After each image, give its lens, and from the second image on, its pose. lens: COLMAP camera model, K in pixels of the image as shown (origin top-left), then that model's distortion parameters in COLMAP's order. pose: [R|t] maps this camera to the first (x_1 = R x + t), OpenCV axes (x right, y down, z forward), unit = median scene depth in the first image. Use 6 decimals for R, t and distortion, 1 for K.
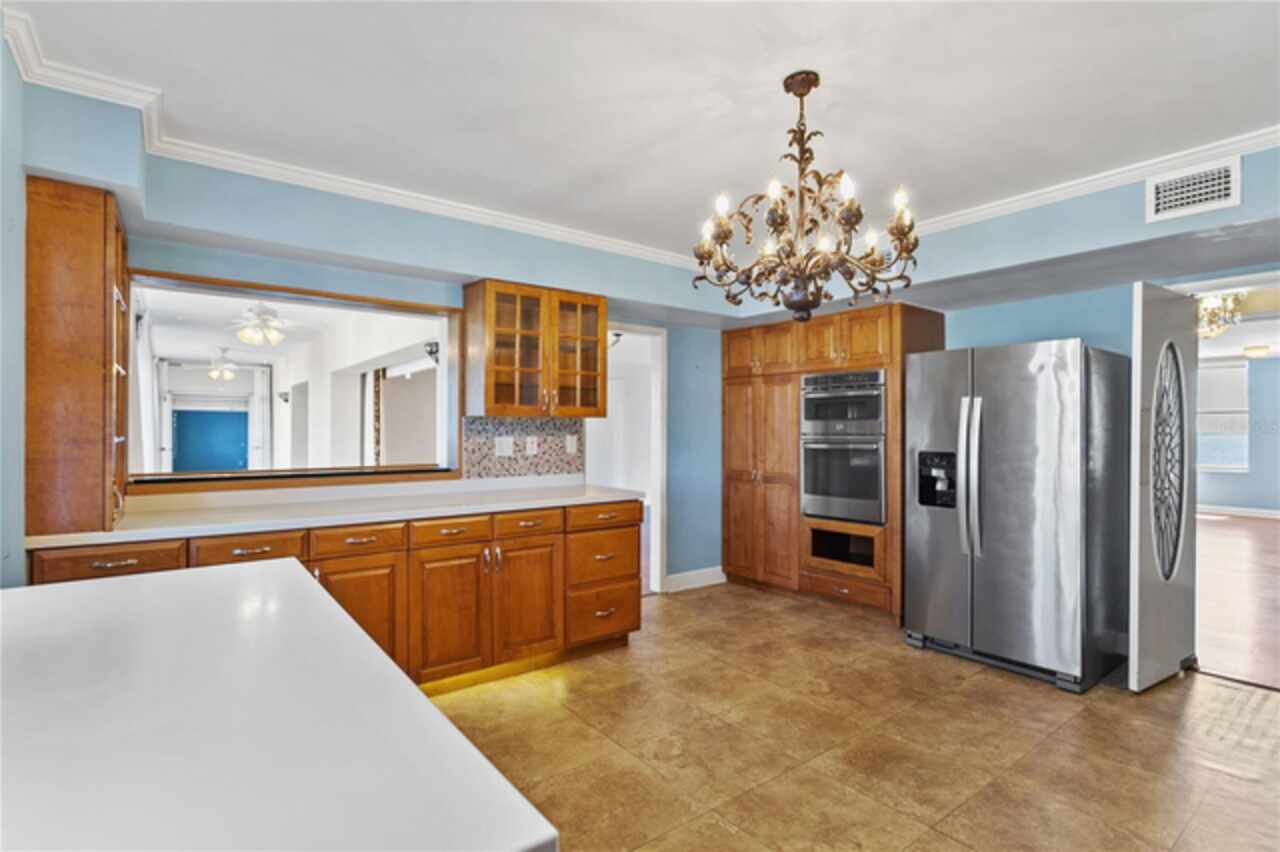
lens RADIAL K [[608.8, 0, 631.3], [0, 608.8, 426.0], [0, 0, 1]] dist [-0.017703, 0.003156]
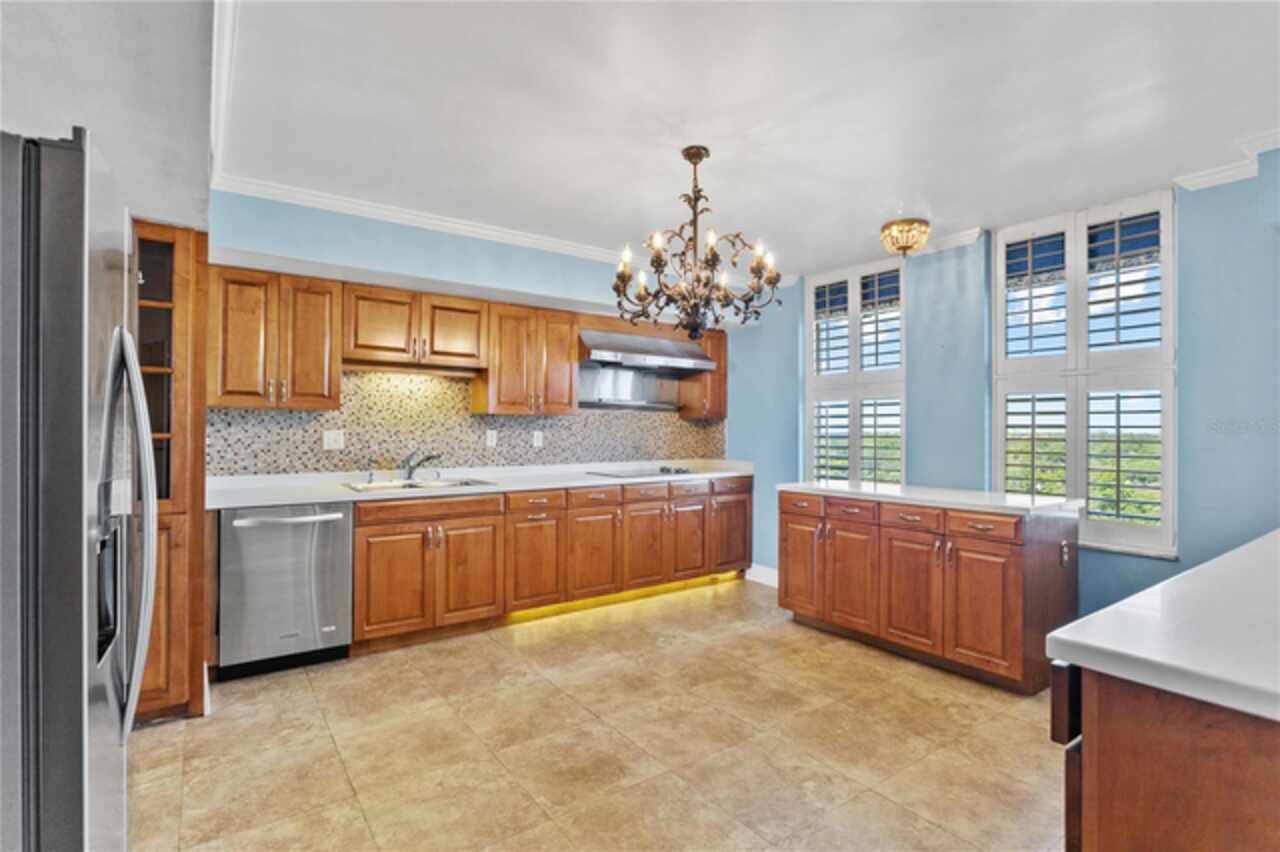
lens RADIAL K [[608.8, 0, 629.6], [0, 608.8, 422.9], [0, 0, 1]] dist [-0.017703, 0.003156]
pose [[-0.999246, -0.007643, 0.038058, 0.206982], [-0.008159, 0.999877, -0.013411, 0.011766], [-0.037951, -0.013711, -0.999186, 1.280701]]
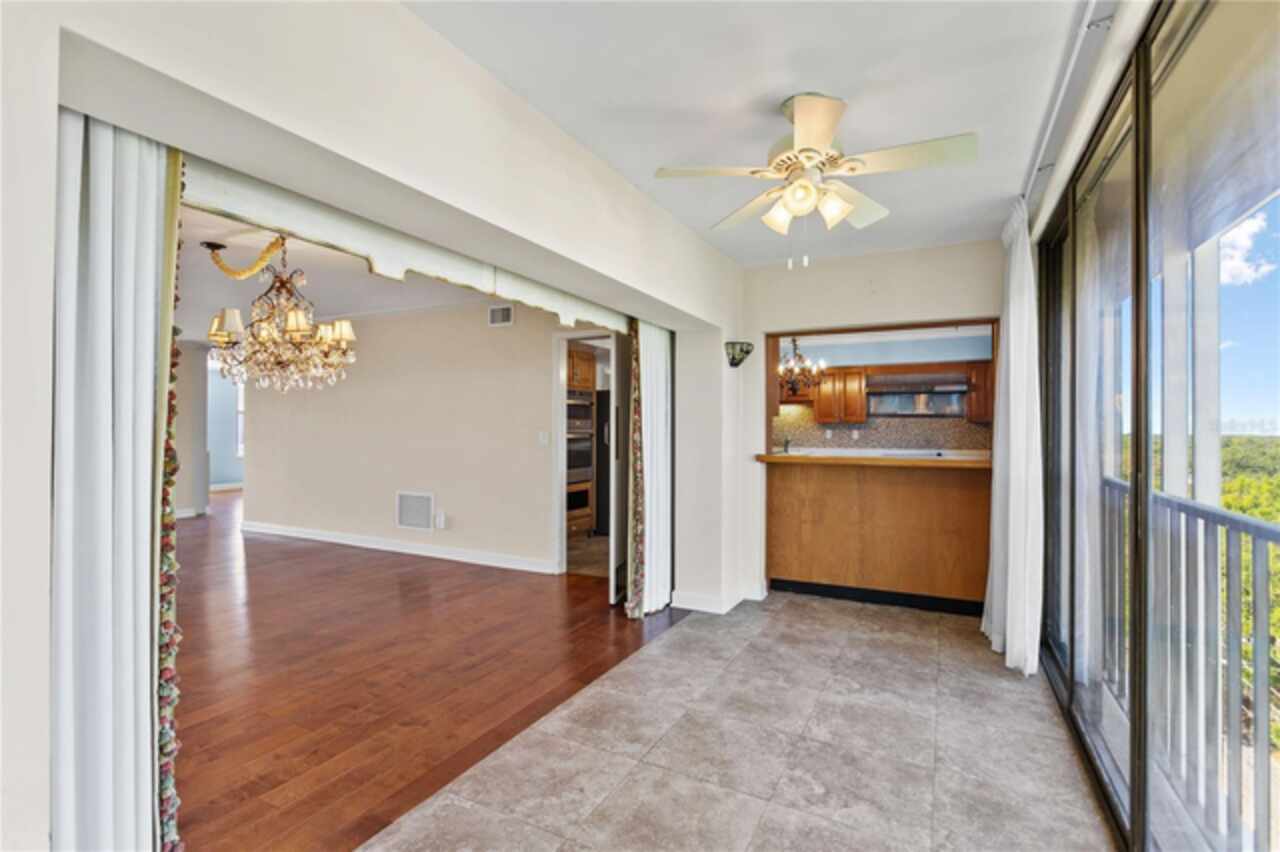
lens RADIAL K [[608.8, 0, 630.0], [0, 608.8, 422.5], [0, 0, 1]] dist [-0.017703, 0.003156]
pose [[-0.418743, 0.006733, 0.908080, -1.358925], [-0.008892, 0.999894, -0.011514, 0.017357], [-0.908061, -0.012896, -0.418639, 1.820789]]
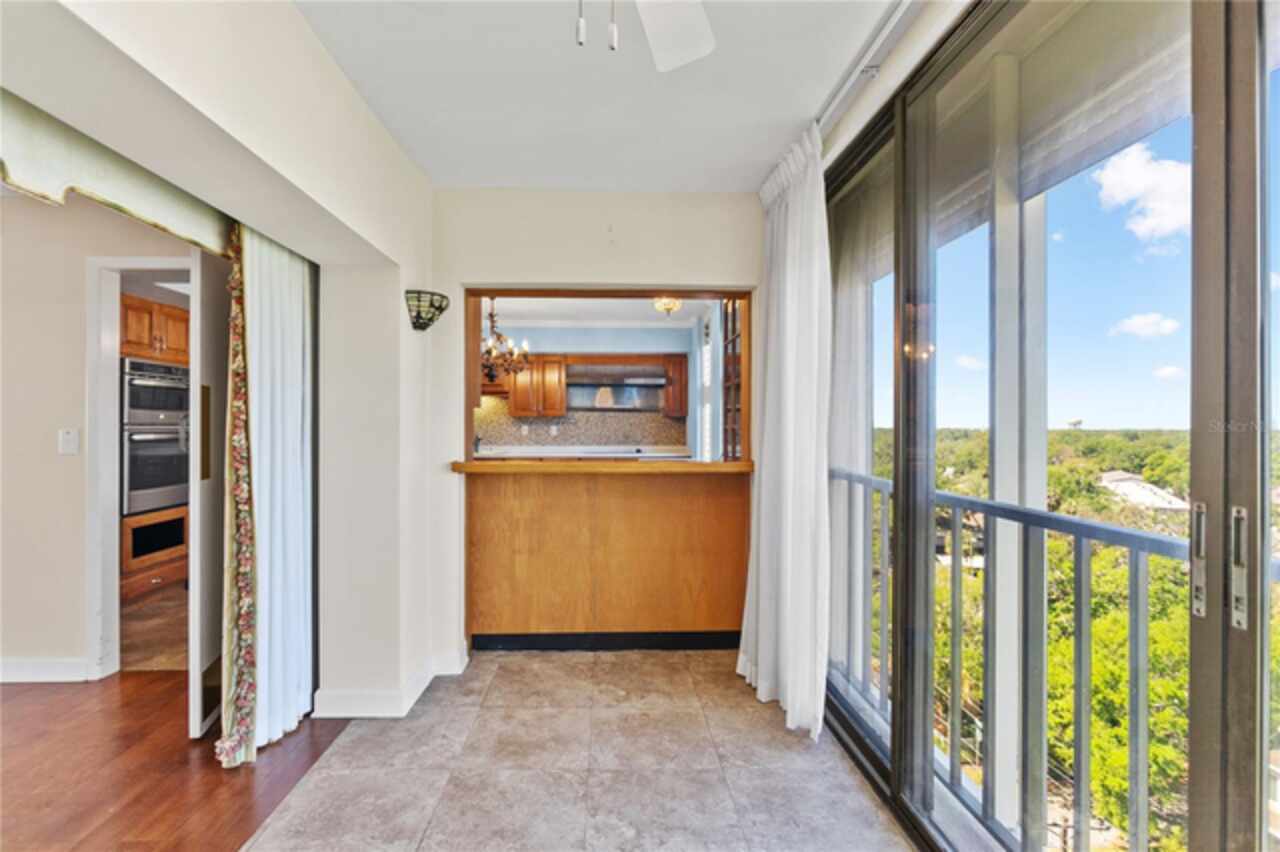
lens RADIAL K [[608.8, 0, 629.9], [0, 608.8, 422.2], [0, 0, 1]] dist [-0.017703, 0.003156]
pose [[-0.813611, 0.000201, 0.581409, -1.032118], [-0.005081, 0.999959, -0.007455, 0.015399], [-0.581387, -0.009020, -0.813577, 1.611800]]
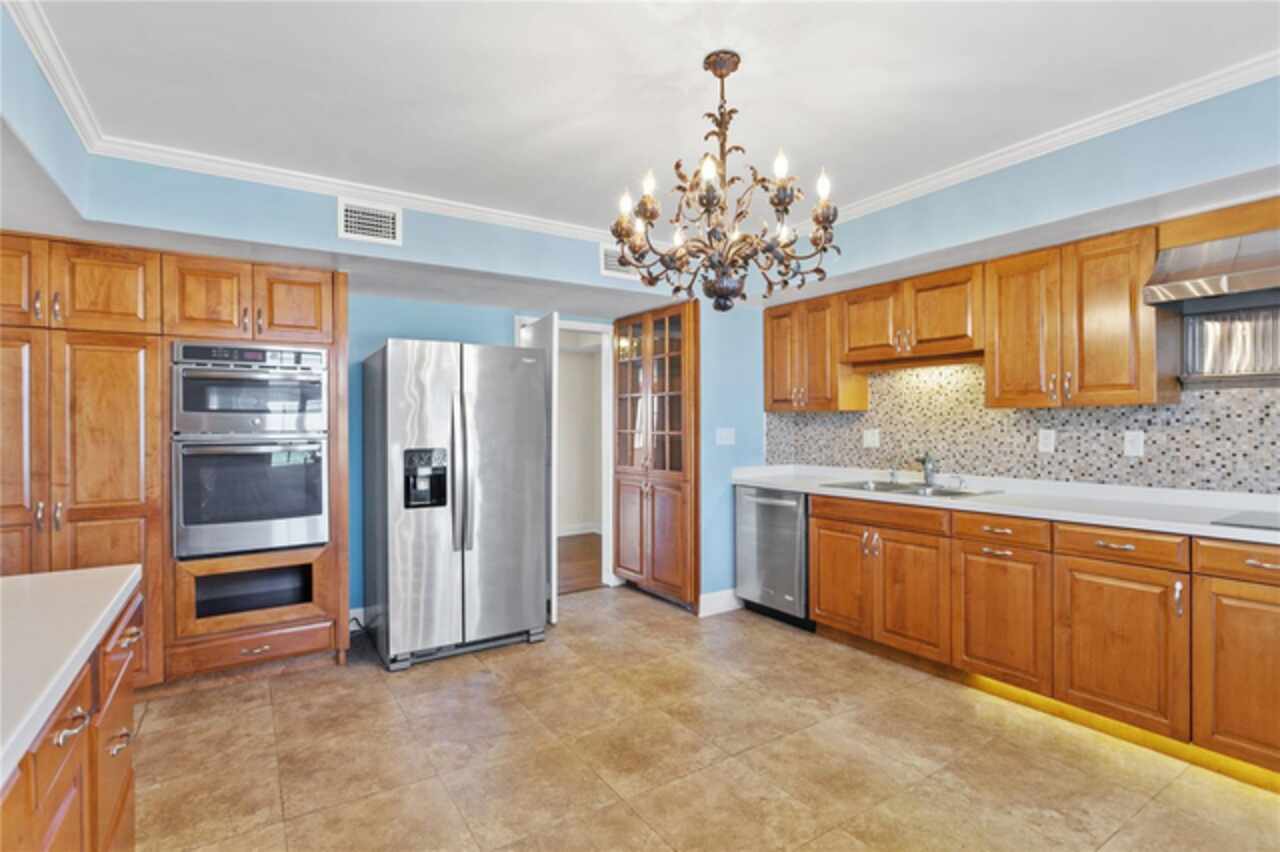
lens RADIAL K [[608.8, 0, 627.9], [0, 608.8, 421.1], [0, 0, 1]] dist [-0.017703, 0.003156]
pose [[0.083461, 0.003034, 0.996506, -0.388701], [-0.000254, 0.999995, -0.003023, 0.003050], [-0.996511, -0.000001, 0.083461, 0.597556]]
